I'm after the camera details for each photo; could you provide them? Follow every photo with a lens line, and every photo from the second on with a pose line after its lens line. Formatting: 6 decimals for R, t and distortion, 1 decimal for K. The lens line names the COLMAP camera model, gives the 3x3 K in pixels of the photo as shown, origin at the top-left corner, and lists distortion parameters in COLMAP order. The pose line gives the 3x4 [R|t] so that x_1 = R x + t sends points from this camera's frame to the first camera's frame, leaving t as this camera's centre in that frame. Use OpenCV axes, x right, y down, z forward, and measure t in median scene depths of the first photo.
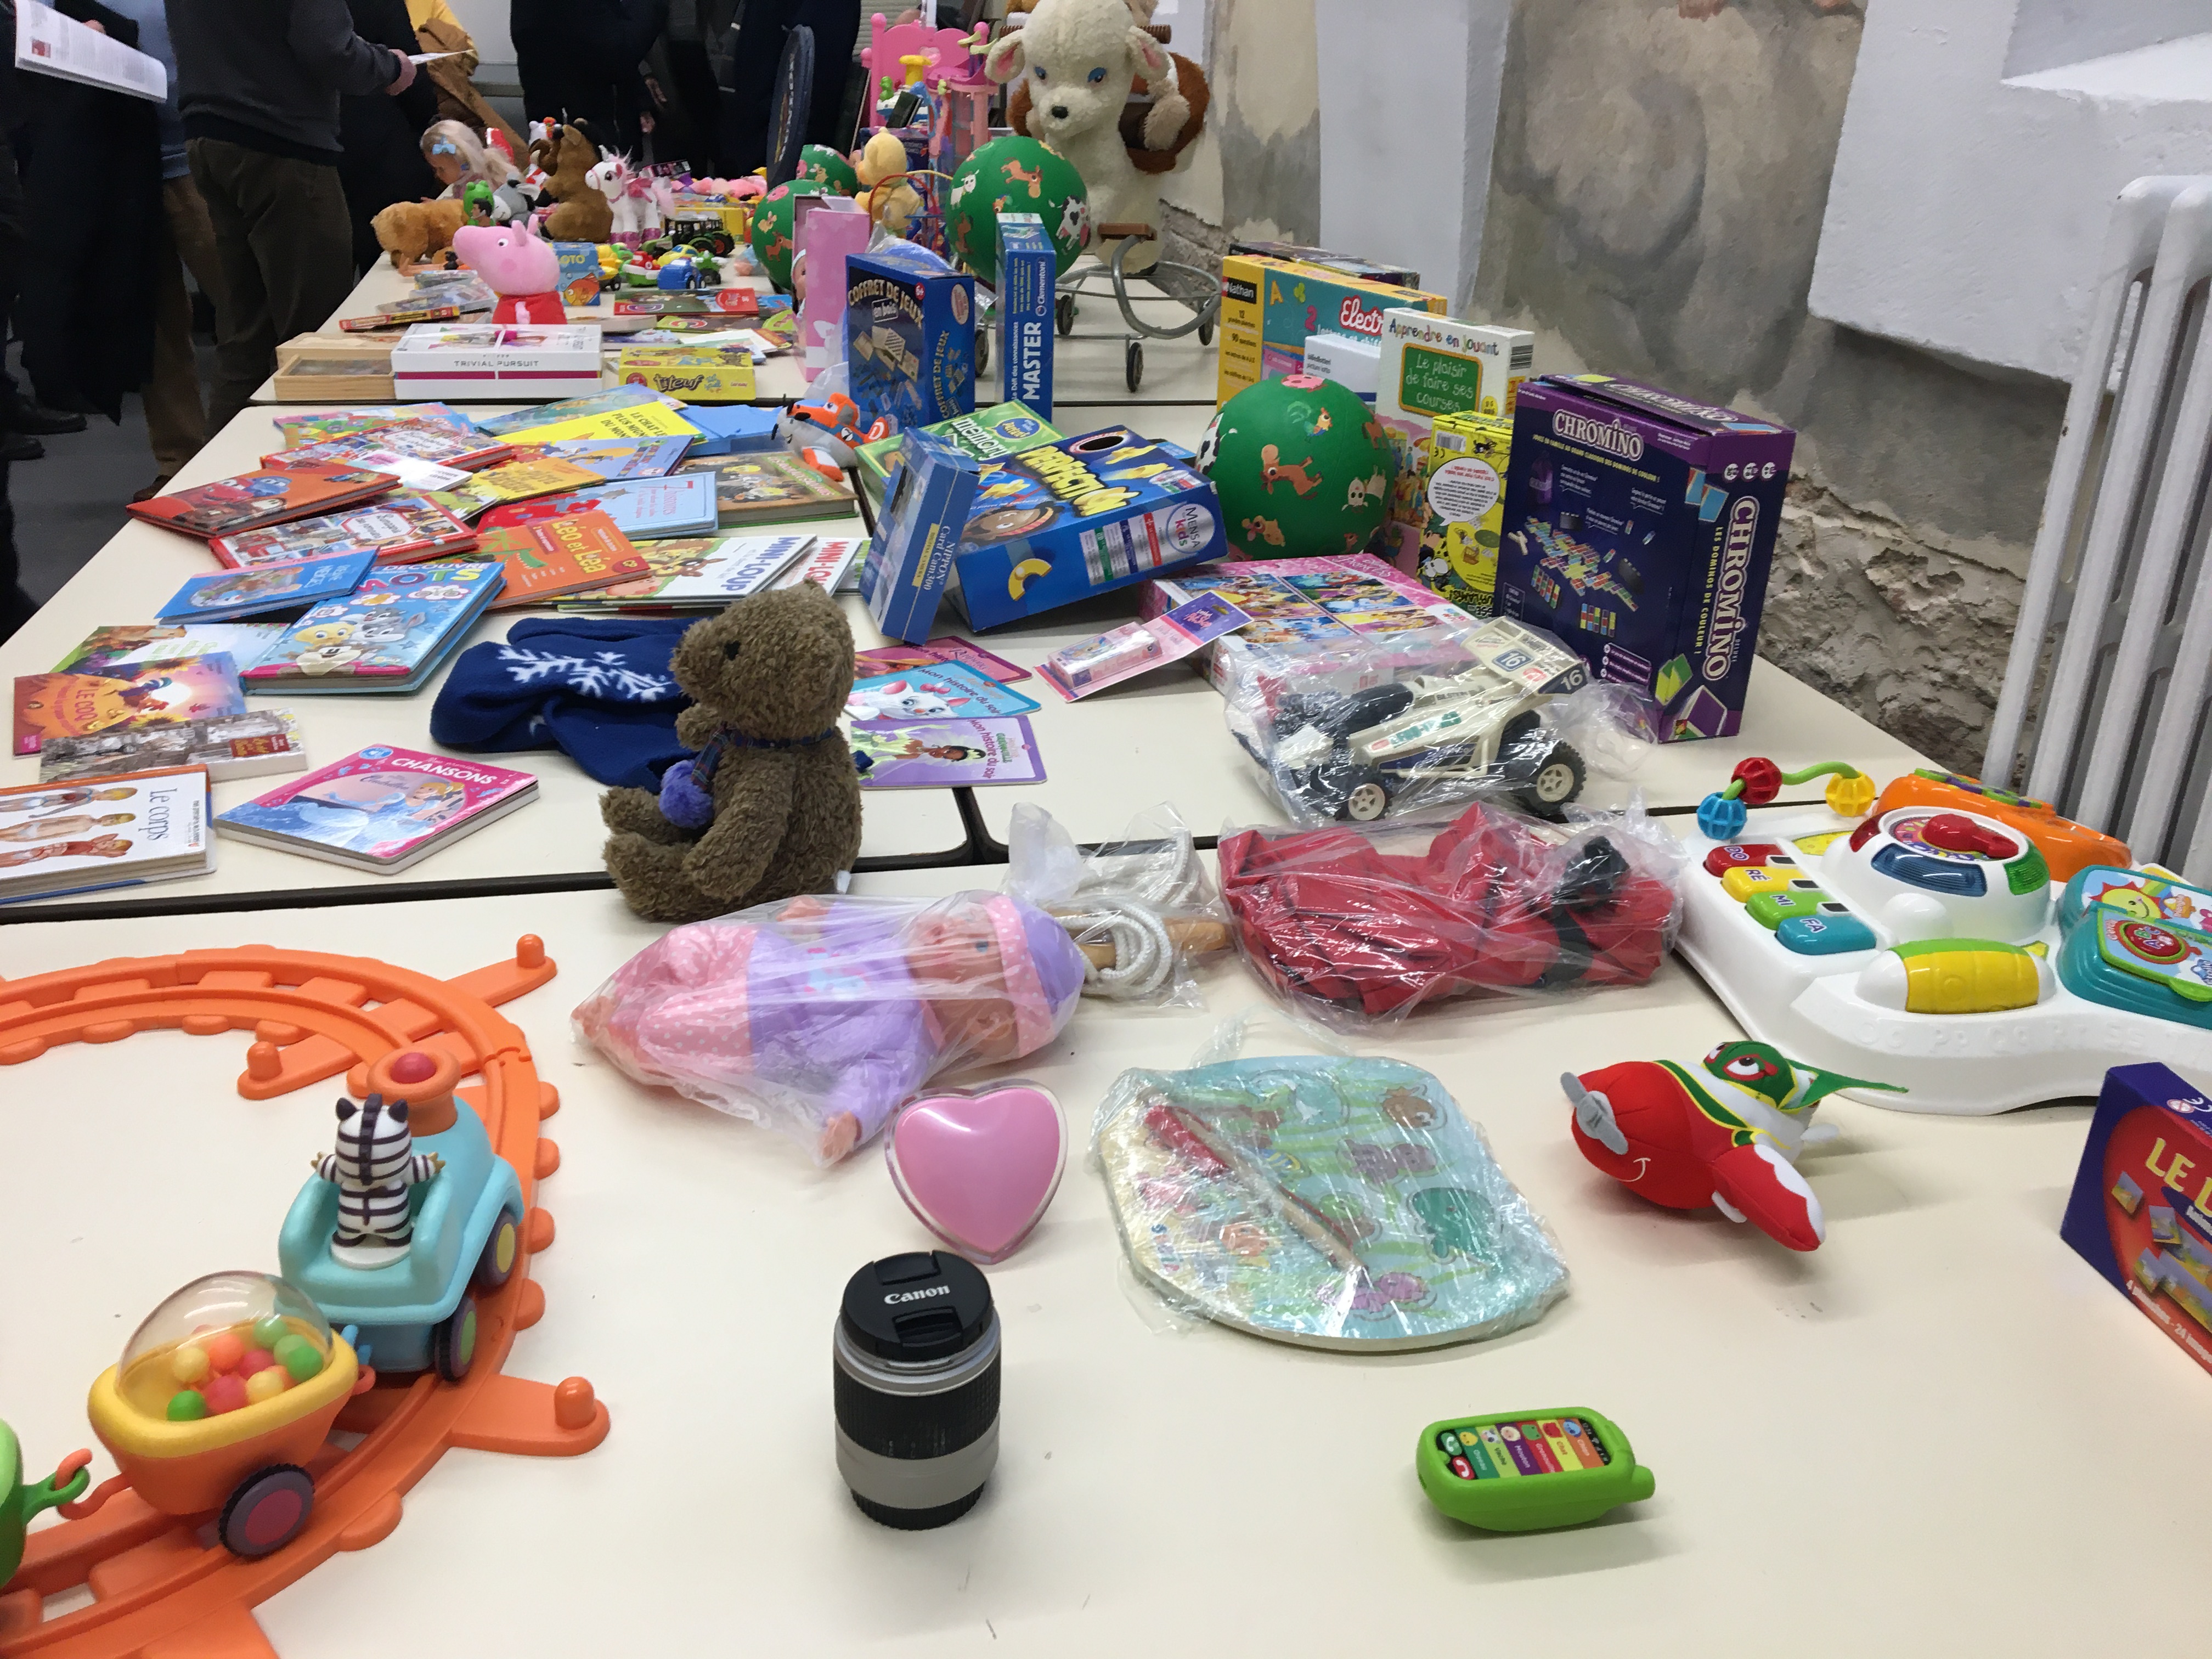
lens RADIAL K [[1869.7, 0, 1105.5], [0, 1869.7, 833.8], [0, 0, 1]] dist [0.053115, -0.012896]
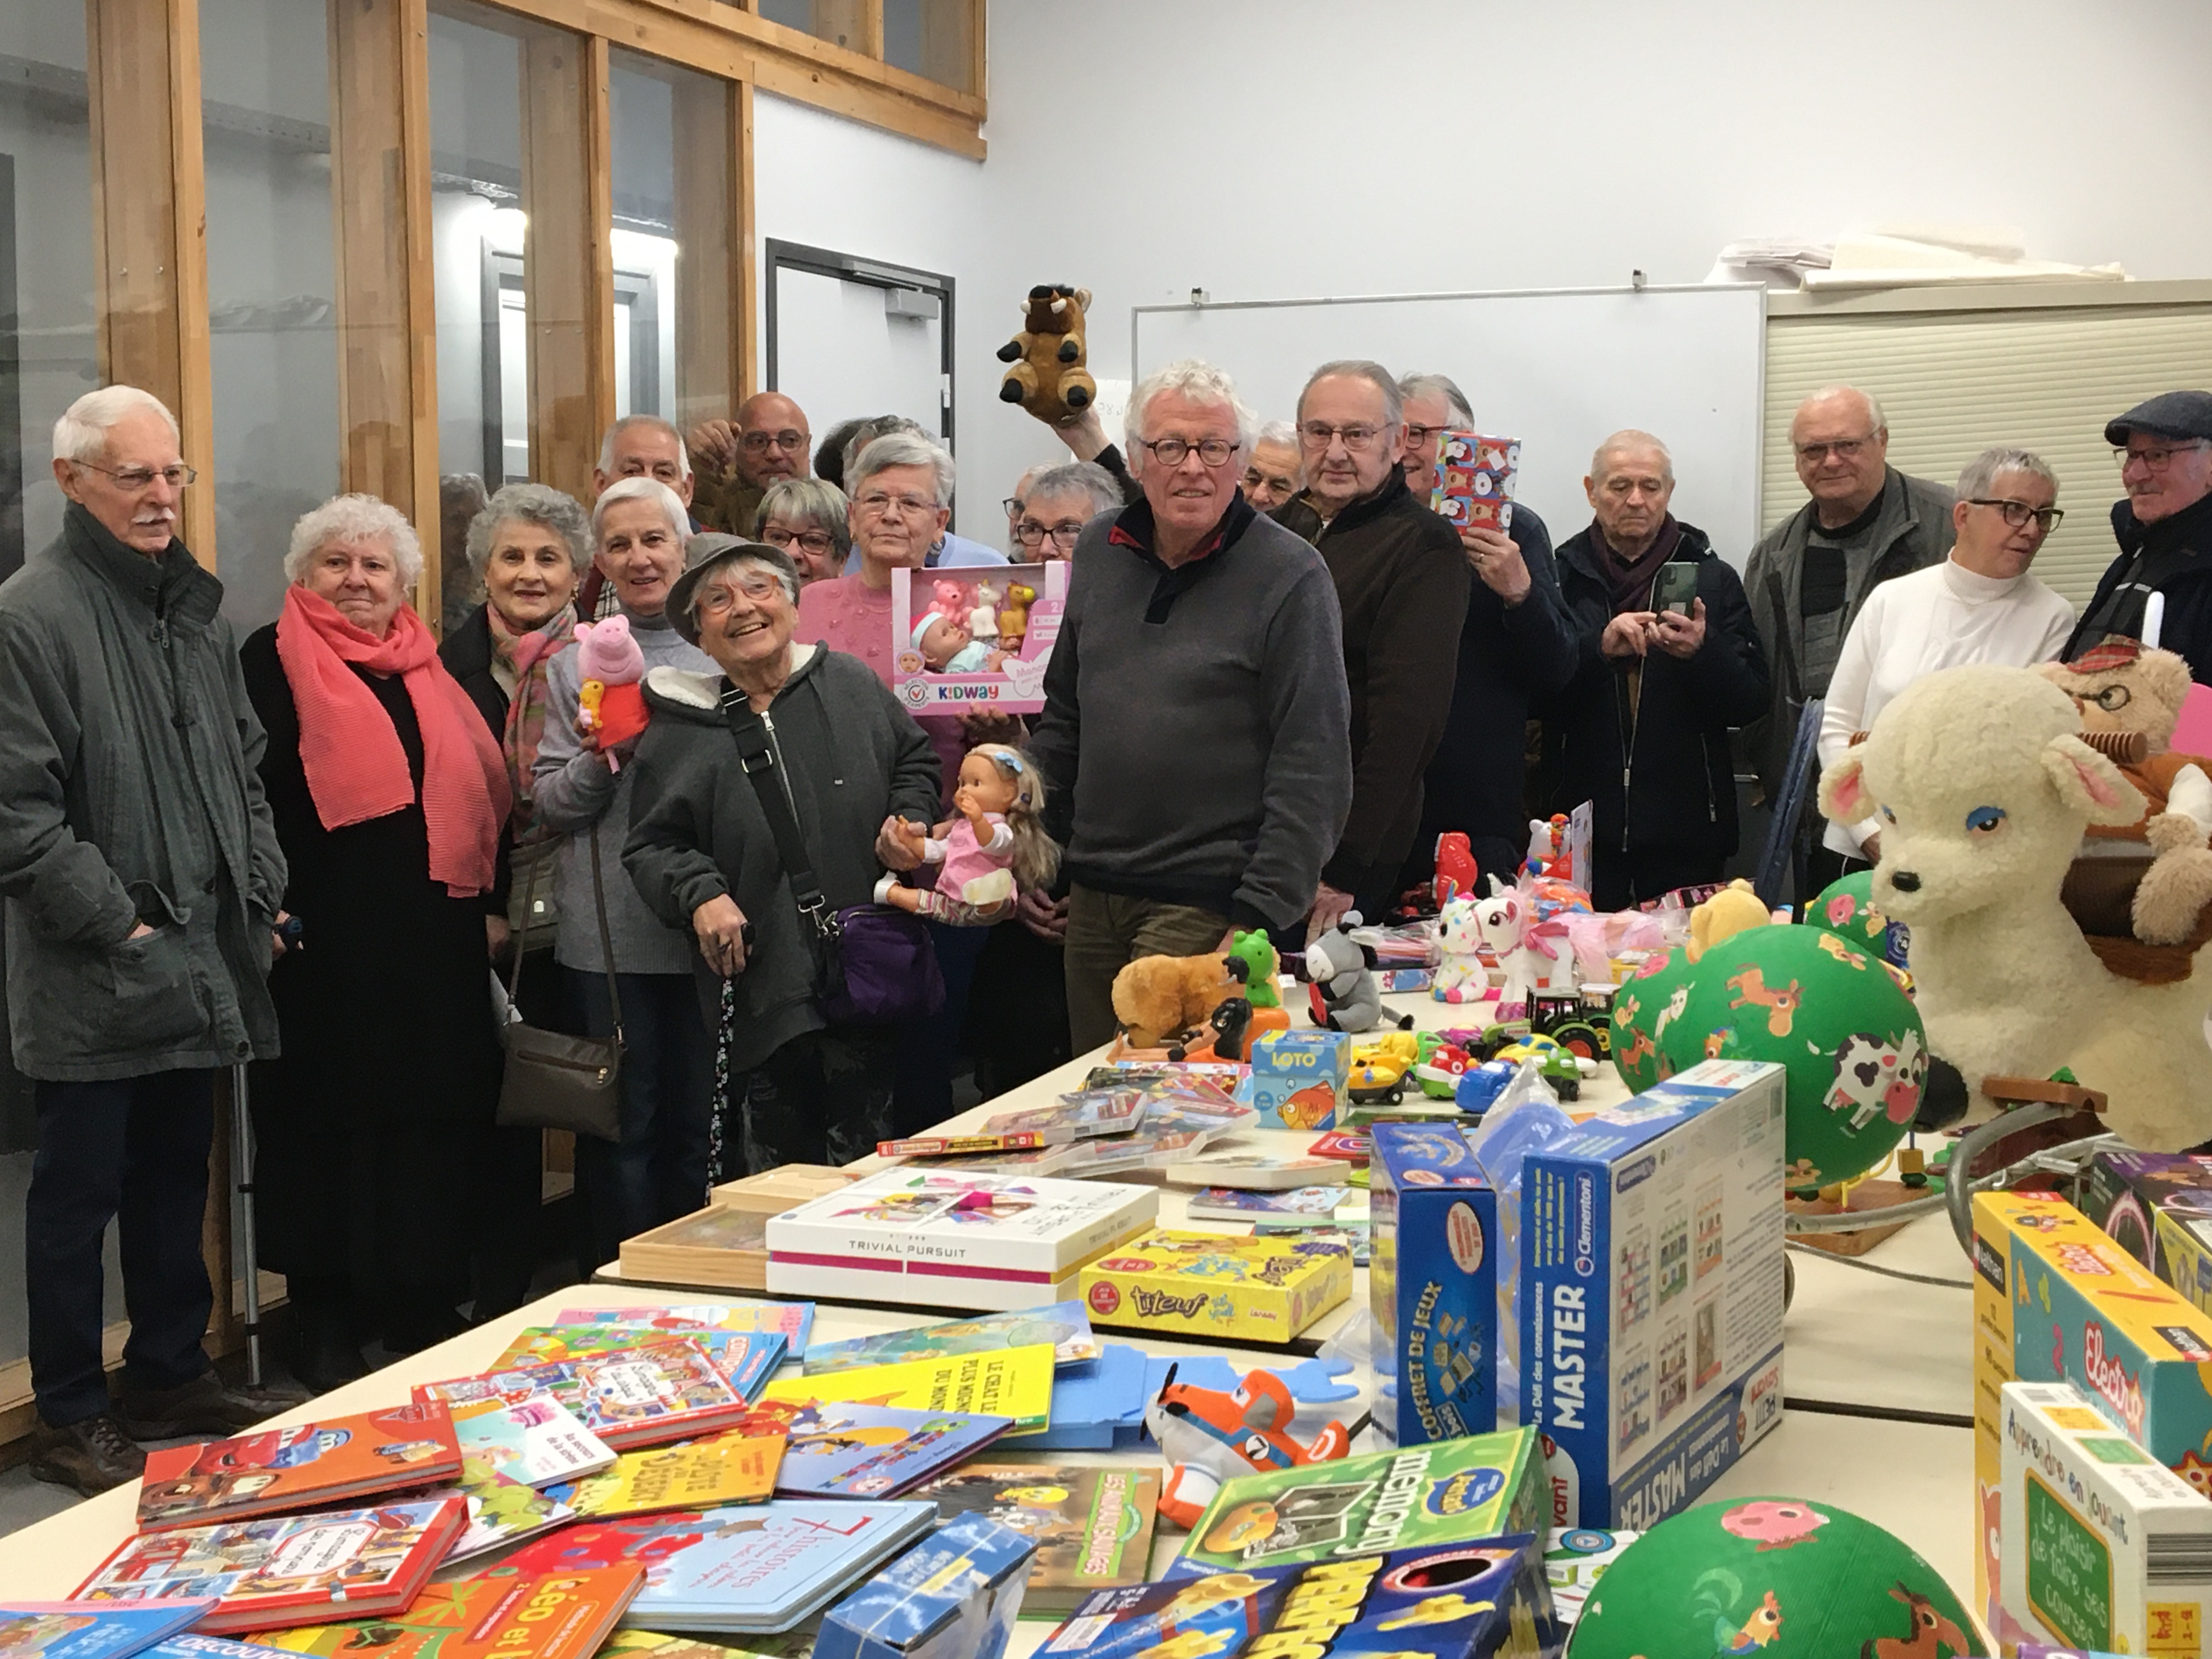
lens RADIAL K [[2961.2, 0, 1105.6], [0, 2961.2, 830.3], [0, 0, 1]] dist [0.096311, 0.000000]
pose [[0.836795, 0.014071, -0.547335, 0.268896], [-0.193239, 0.942928, -0.271193, -0.123901], [0.512282, 0.332700, 0.791756, 0.201710]]
